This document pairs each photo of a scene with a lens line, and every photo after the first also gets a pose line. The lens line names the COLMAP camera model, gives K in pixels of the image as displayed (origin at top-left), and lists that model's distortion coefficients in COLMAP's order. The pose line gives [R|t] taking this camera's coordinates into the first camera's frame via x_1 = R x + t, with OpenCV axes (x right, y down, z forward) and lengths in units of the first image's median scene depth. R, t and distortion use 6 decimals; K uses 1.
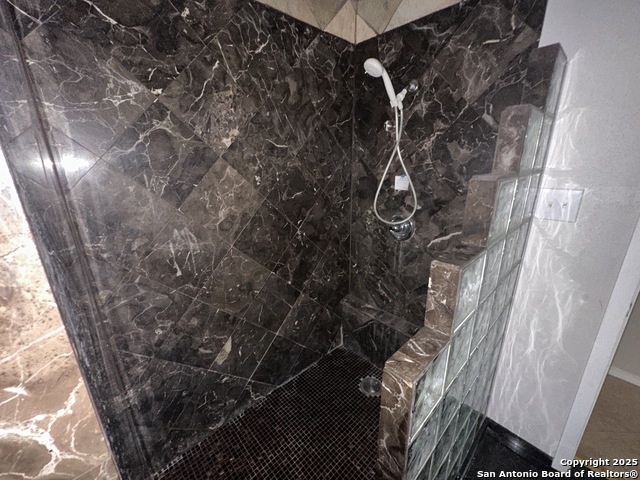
lens RADIAL K [[256.6, 0, 319.0], [0, 256.6, 240.6], [0, 0, 1]] dist [-0.001774, 0.000248]
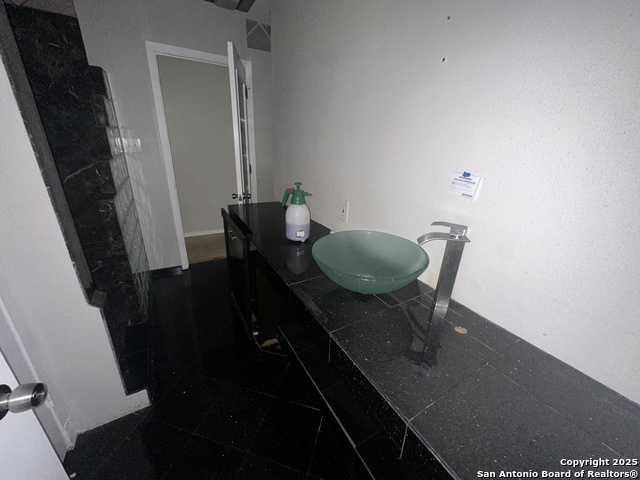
lens RADIAL K [[256.6, 0, 319.5], [0, 256.6, 241.8], [0, 0, 1]] dist [-0.001774, 0.000248]
pose [[0.219696, -0.335180, 0.916181, -1.089837], [0.240967, 0.928671, 0.281967, 0.434605], [-0.945340, 0.158822, 0.284793, -1.089373]]
